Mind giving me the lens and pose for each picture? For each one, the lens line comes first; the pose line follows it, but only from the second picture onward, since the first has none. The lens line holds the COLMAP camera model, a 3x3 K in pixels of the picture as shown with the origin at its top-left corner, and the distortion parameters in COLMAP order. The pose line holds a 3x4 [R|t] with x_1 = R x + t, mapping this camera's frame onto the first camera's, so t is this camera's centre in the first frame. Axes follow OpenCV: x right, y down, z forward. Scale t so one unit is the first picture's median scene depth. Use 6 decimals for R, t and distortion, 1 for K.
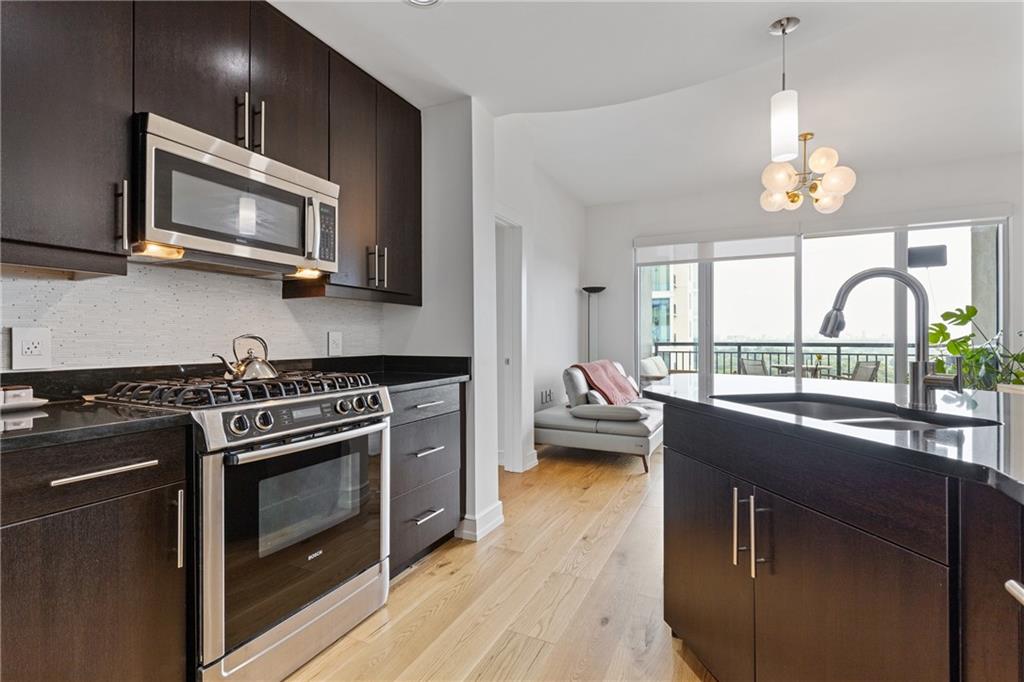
lens RADIAL K [[455.5, 0, 512.0], [0, 455.5, 341.0], [0, 0, 1]] dist [0.000376, -0.000179]
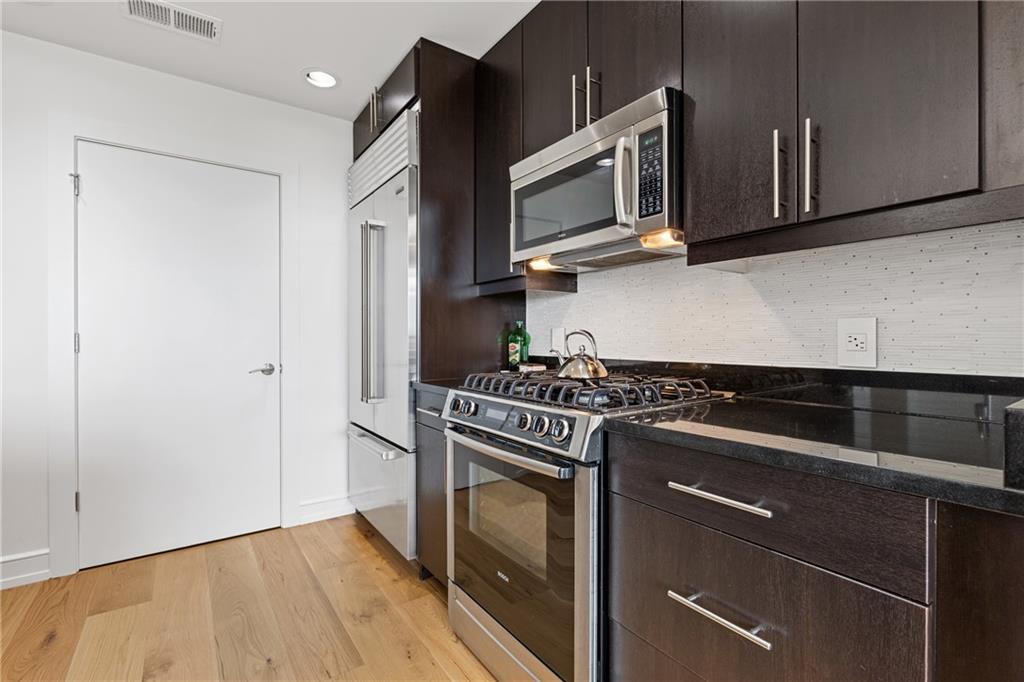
lens RADIAL K [[465.9, 0, 512.0], [0, 465.9, 341.0], [0, 0, 1]] dist [0.000250, 0.000079]
pose [[-0.470024, 0.004839, -0.882640, 0.333752], [-0.000882, 0.999982, 0.005952, 0.002858], [0.882653, 0.003576, -0.470011, 1.320120]]
